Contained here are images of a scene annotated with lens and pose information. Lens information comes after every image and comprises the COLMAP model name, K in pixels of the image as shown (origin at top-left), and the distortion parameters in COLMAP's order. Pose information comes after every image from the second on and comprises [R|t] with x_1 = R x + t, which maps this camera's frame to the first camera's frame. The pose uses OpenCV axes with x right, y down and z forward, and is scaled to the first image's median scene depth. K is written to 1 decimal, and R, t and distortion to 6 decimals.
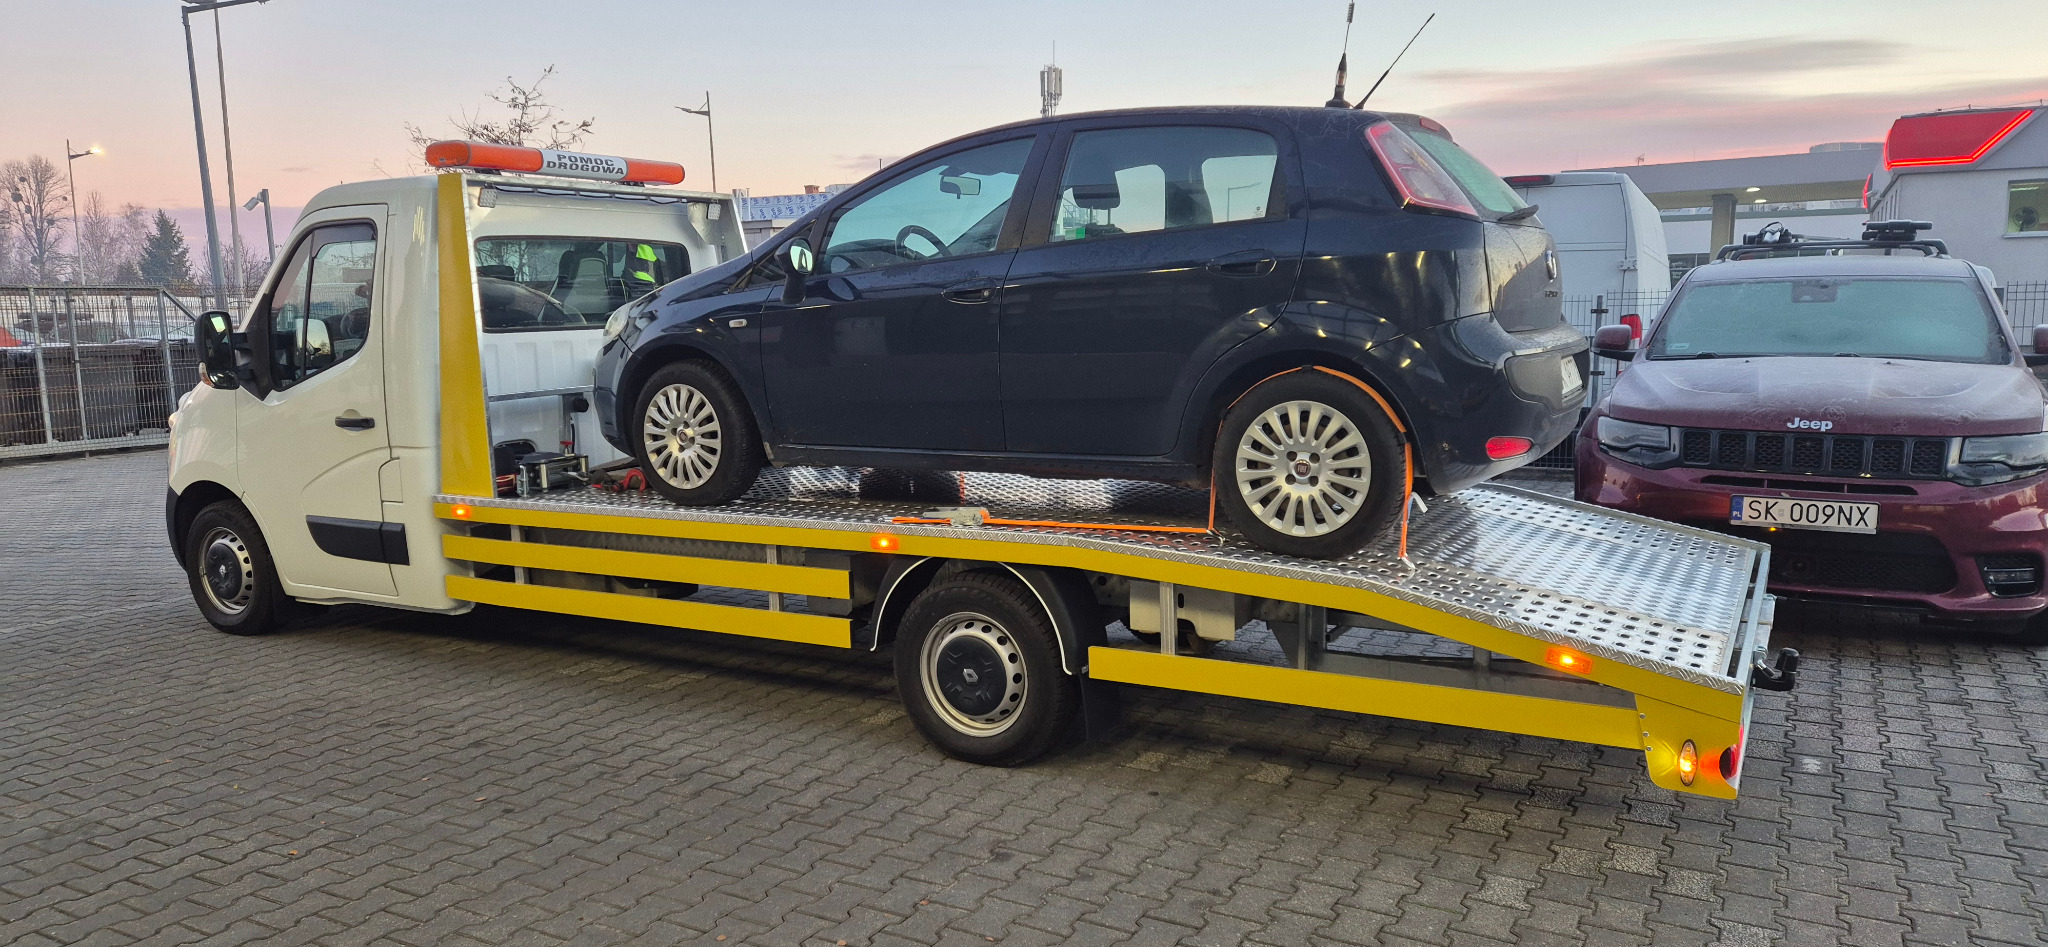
lens RADIAL K [[1397.3, 0, 1086.8], [0, 1397.3, 471.6], [0, 0, 1]] dist [-0.003736, 0.005226]
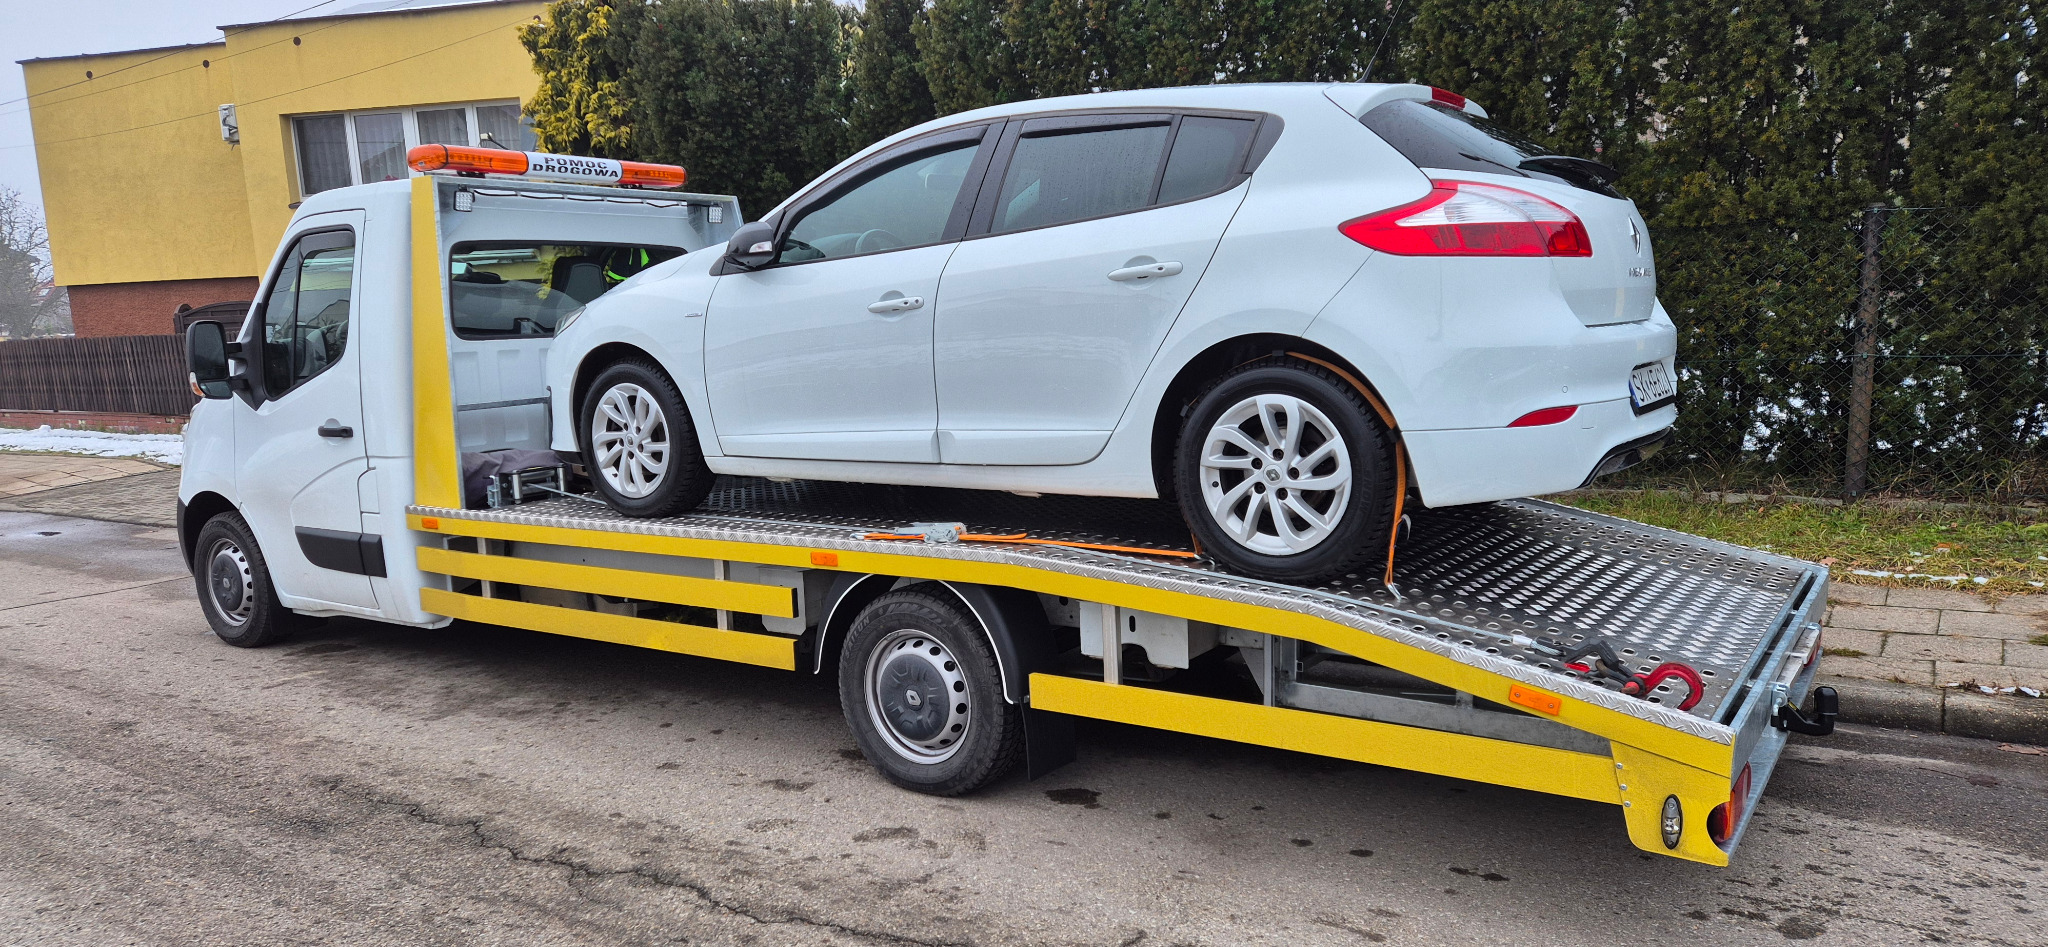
lens RADIAL K [[1397.3, 0, 1086.8], [0, 1397.3, 471.6], [0, 0, 1]] dist [-0.003736, 0.005226]
pose [[0.994297, -0.002096, -0.106627, 0.111266], [0.001112, 0.999956, -0.009283, 0.002062], [0.106641, 0.009111, 0.994256, 0.080589]]
